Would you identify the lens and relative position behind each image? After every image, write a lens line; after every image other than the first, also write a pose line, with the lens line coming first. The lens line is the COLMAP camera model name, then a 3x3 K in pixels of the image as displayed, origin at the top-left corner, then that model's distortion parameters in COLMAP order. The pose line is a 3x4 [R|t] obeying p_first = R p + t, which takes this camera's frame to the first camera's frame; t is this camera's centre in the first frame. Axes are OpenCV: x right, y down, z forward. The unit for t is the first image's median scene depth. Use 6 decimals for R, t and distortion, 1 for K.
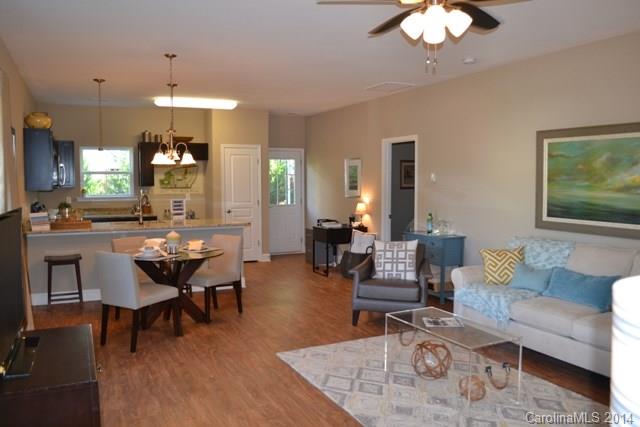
lens RADIAL K [[523.9, 0, 320.0], [0, 523.9, 213.5], [0, 0, 1]] dist [-0.011293, -0.006803]
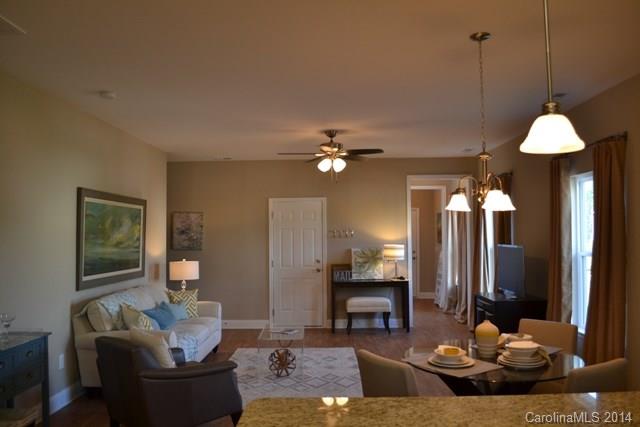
lens RADIAL K [[523.9, 0, 320.0], [0, 523.9, 213.5], [0, 0, 1]] dist [-0.011293, -0.006803]
pose [[-0.907885, 0.018734, 0.418801, -0.358820], [0.025813, 0.999604, 0.011242, -0.106773], [-0.418424, 0.021017, -0.908008, 1.648413]]
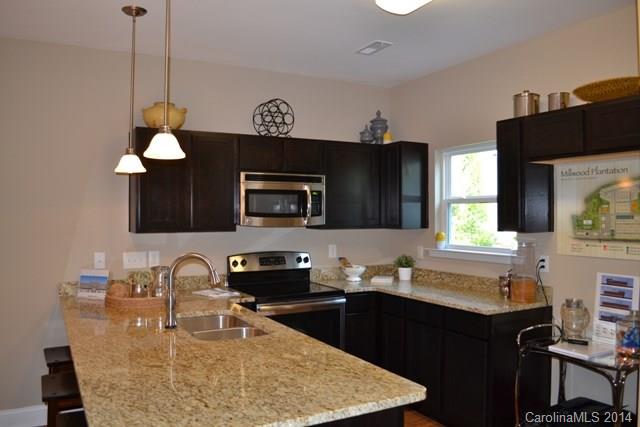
lens RADIAL K [[523.9, 0, 320.0], [0, 523.9, 213.5], [0, 0, 1]] dist [-0.011293, -0.006803]
pose [[0.089642, 0.004095, -0.995966, 0.065395], [-0.063553, 0.997977, -0.001617, -0.097503], [0.993944, 0.063441, 0.089721, 1.431415]]
